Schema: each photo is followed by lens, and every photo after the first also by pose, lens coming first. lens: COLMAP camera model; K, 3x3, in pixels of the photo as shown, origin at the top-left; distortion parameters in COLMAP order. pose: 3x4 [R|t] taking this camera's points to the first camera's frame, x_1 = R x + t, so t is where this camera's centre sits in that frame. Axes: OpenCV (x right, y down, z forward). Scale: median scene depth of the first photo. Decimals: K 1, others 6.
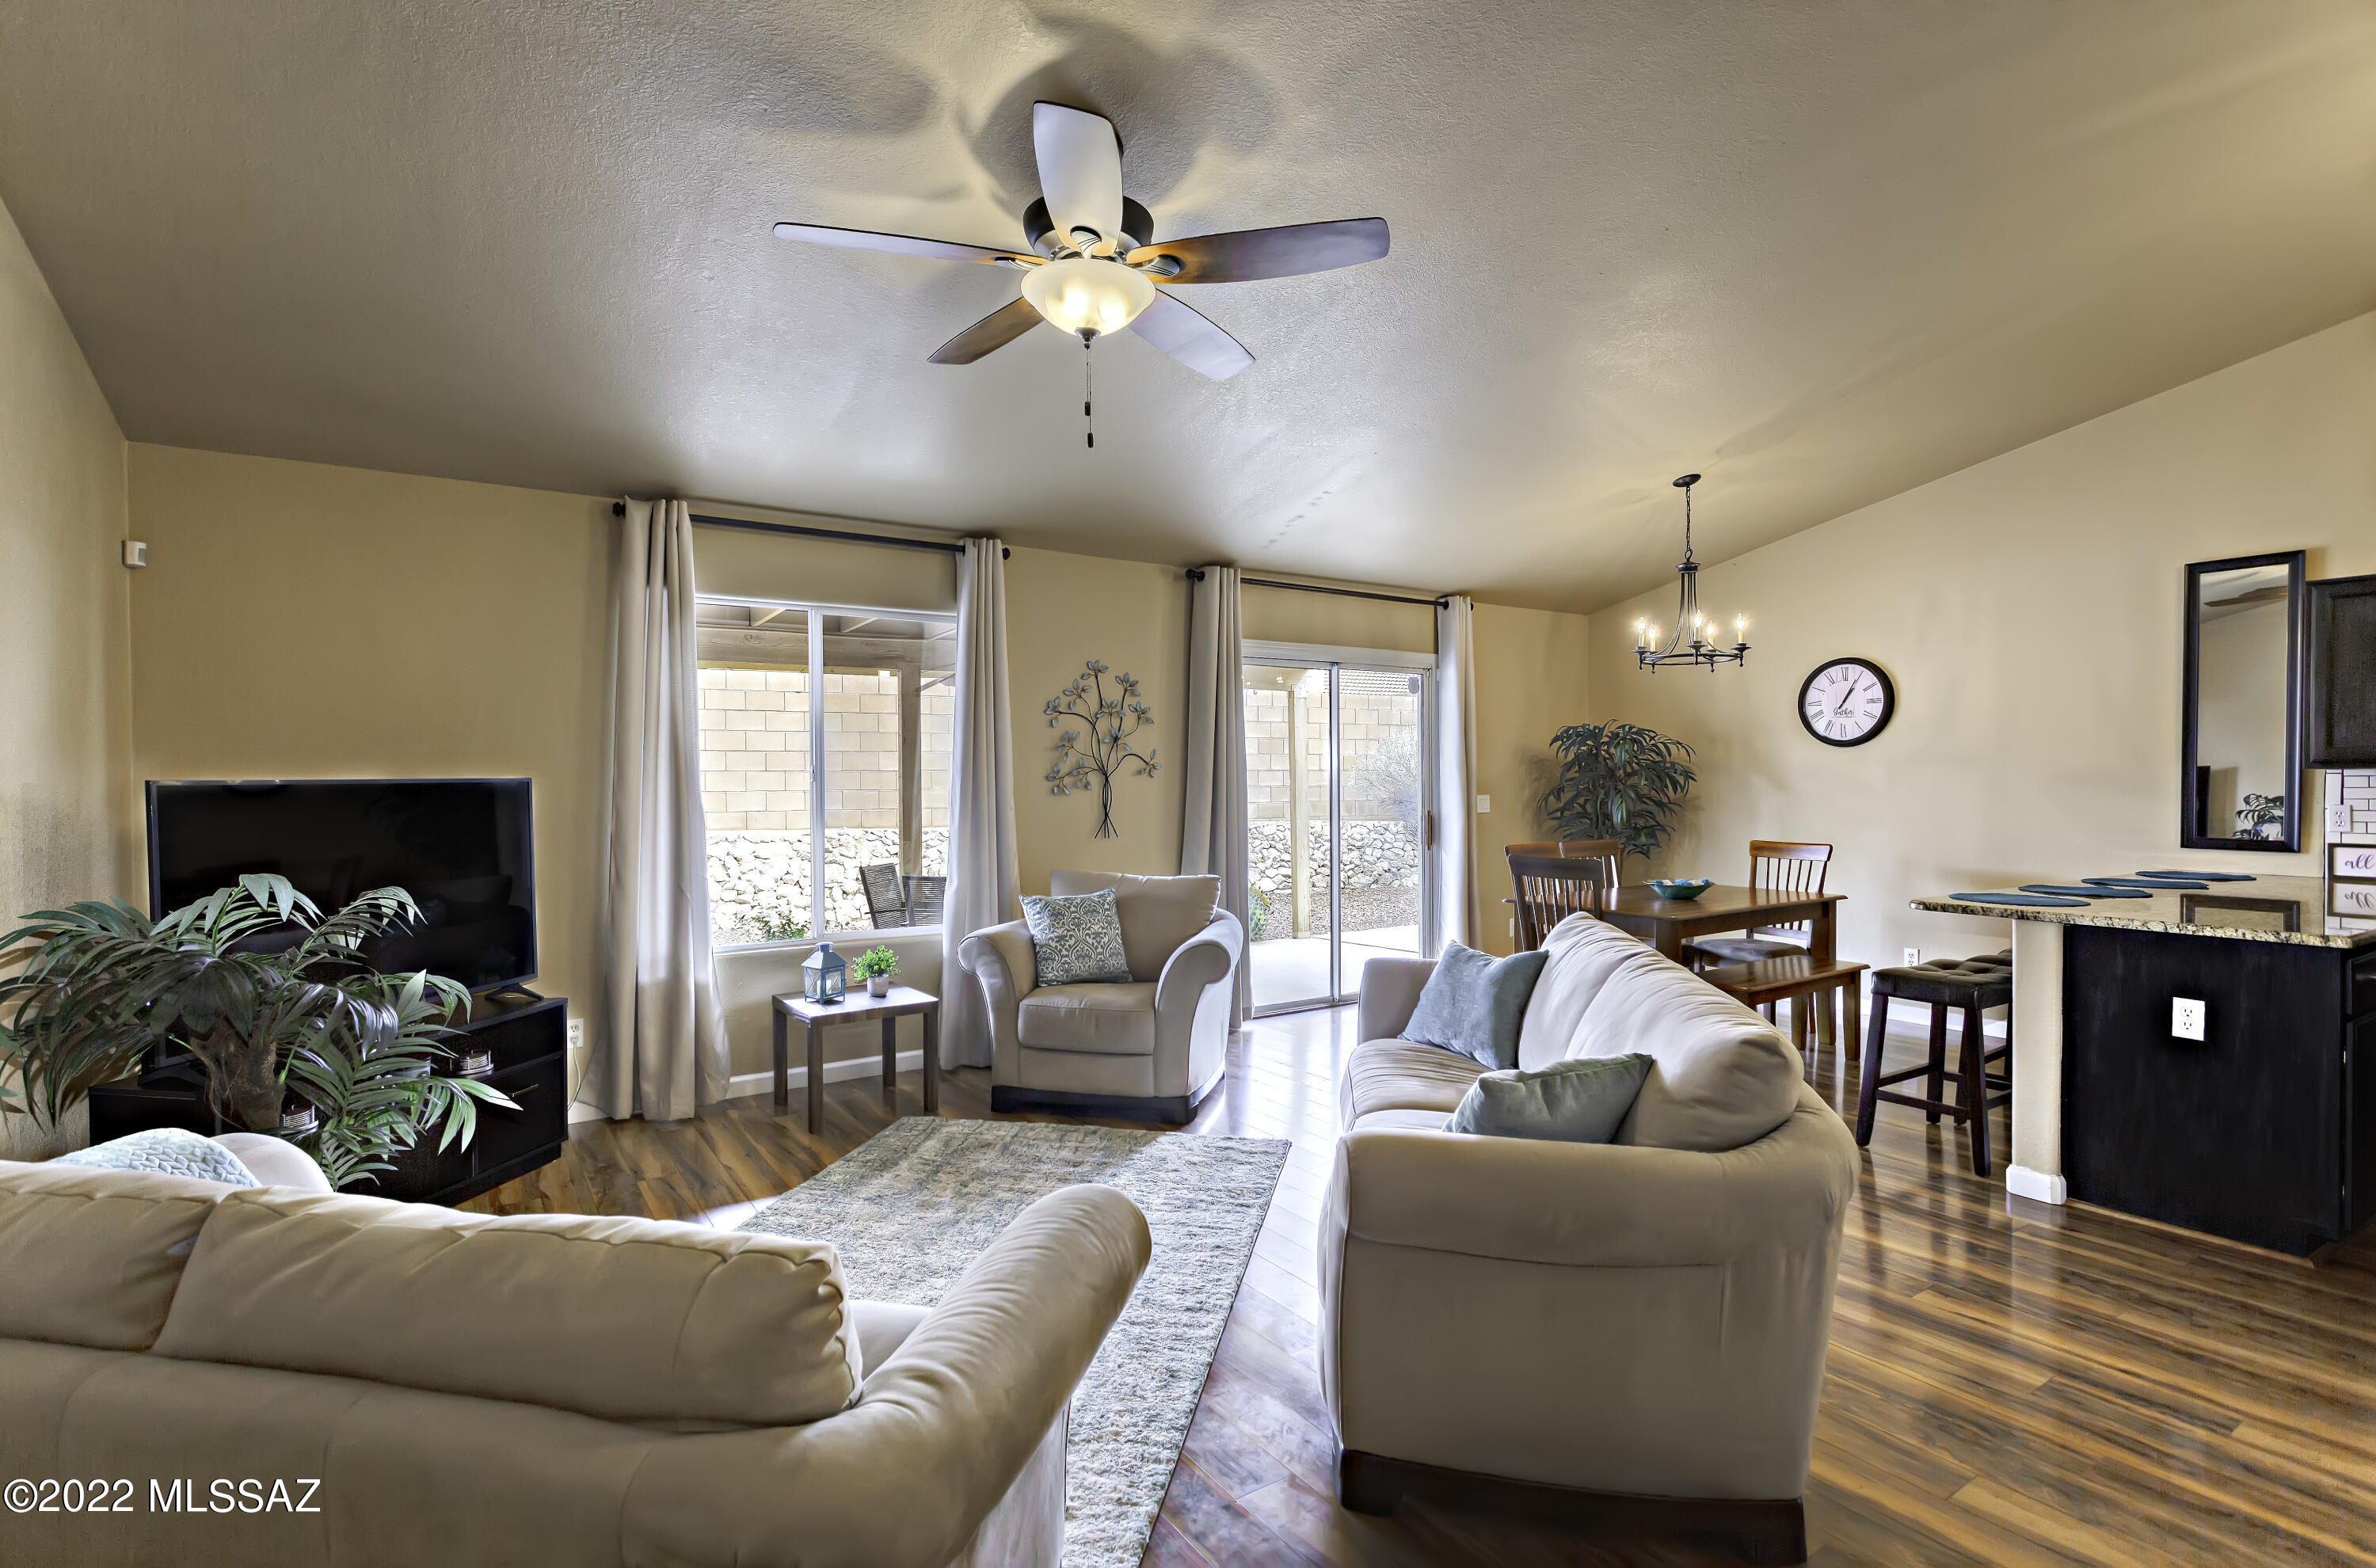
lens RADIAL K [[1113.6, 0, 1201.4], [0, 1113.6, 789.4], [0, 0, 1]] dist [0.002490, 0.002827]
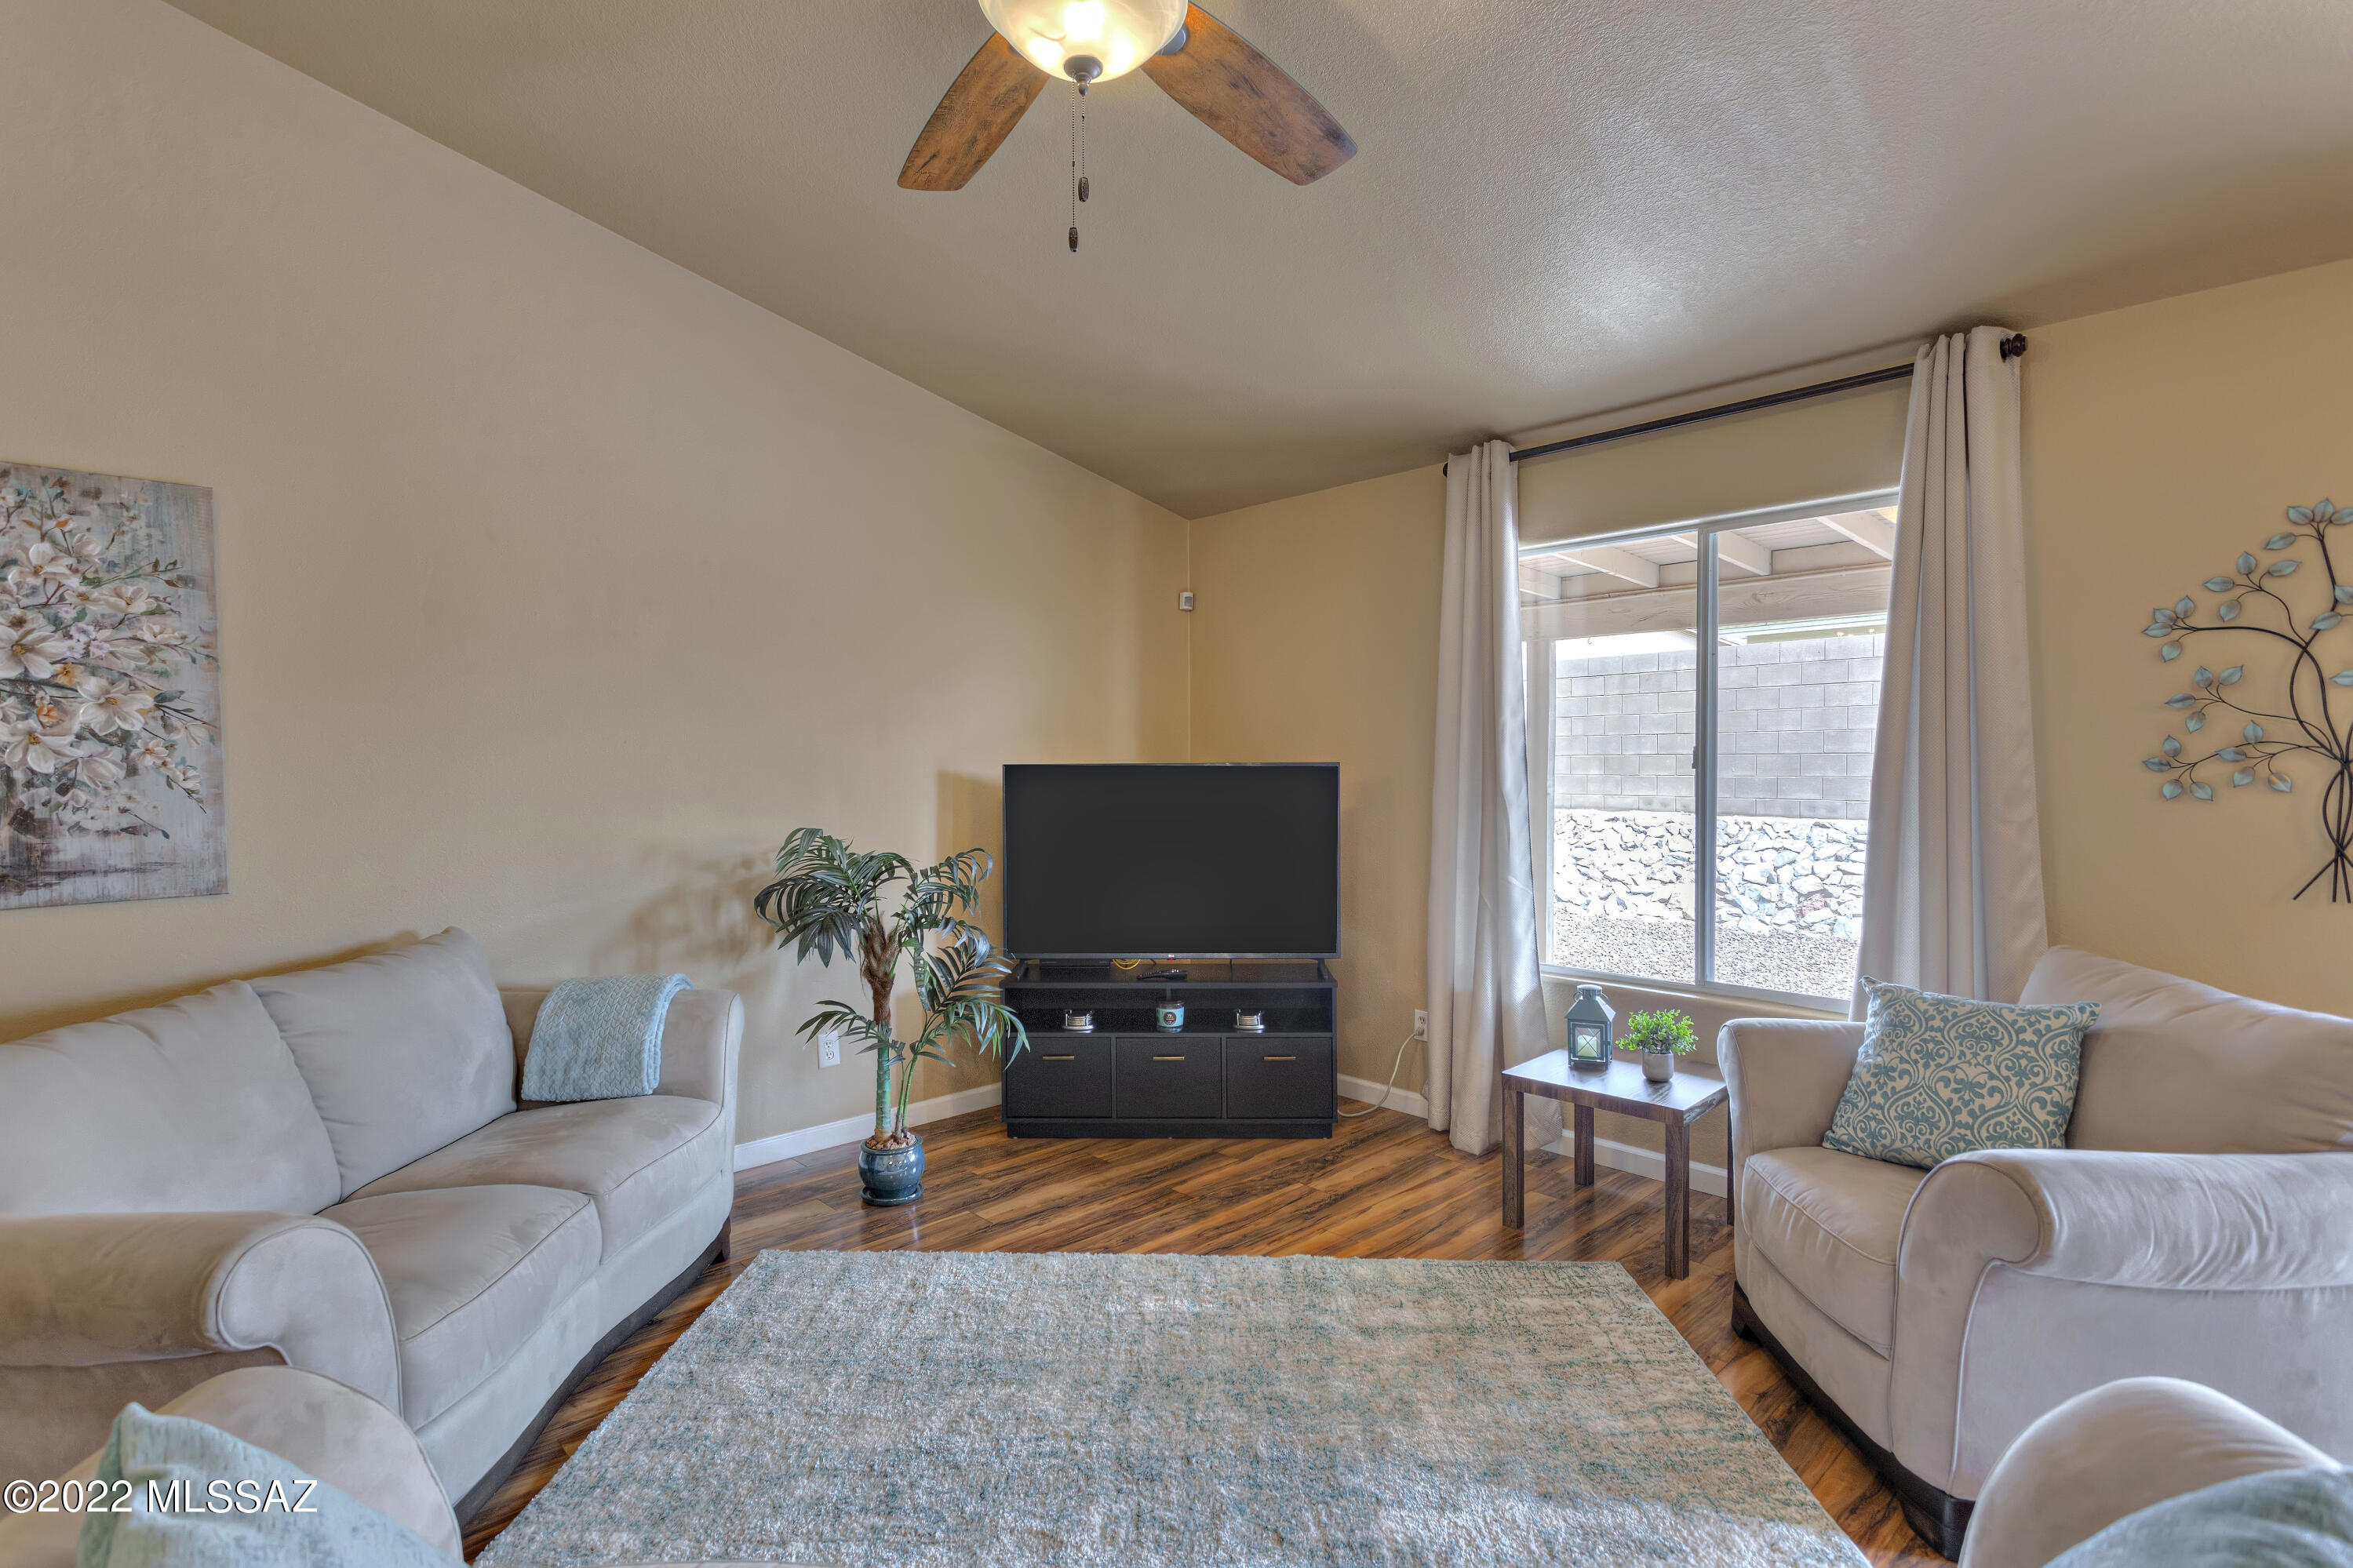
lens RADIAL K [[1102.7, 0, 1157.0], [0, 1102.7, 775.5], [0, 0, 1]] dist [0.002490, 0.002827]
pose [[0.155907, 0.020403, -0.987561, 0.293966], [-0.011789, 0.999754, 0.018794, -0.010198], [0.987701, 0.008713, 0.156109, 0.515081]]
